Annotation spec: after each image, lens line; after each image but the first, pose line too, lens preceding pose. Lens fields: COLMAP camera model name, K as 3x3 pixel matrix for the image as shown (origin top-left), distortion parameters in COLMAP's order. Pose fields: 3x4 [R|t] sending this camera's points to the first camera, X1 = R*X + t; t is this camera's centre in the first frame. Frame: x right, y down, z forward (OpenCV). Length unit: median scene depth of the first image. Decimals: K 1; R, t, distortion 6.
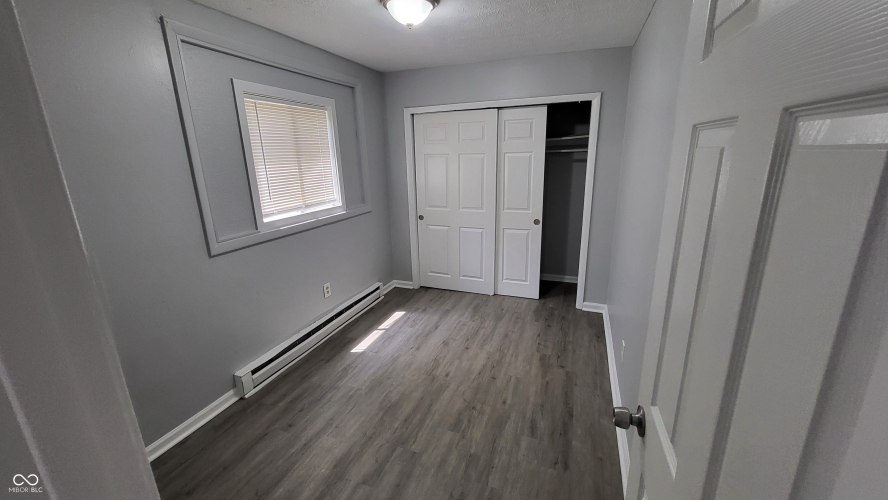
lens RADIAL K [[355.6, 0, 447.8], [0, 355.6, 249.2], [0, 0, 1]] dist [-0.000654, 0.000039]
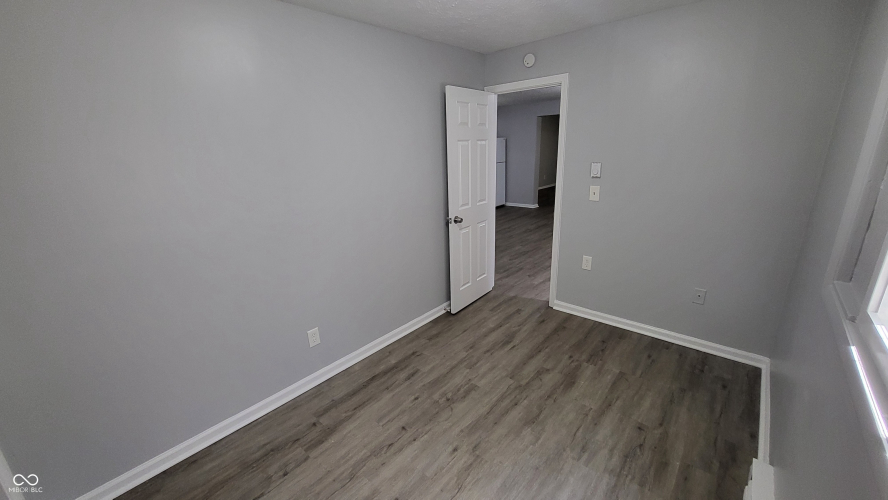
lens RADIAL K [[355.6, 0, 447.8], [0, 355.6, 249.2], [0, 0, 1]] dist [-0.000654, 0.000039]
pose [[-0.938463, -0.044423, 0.342512, -0.251696], [0.143141, 0.852490, 0.502764, -0.424534], [-0.314323, 0.520853, -0.793671, 1.561368]]
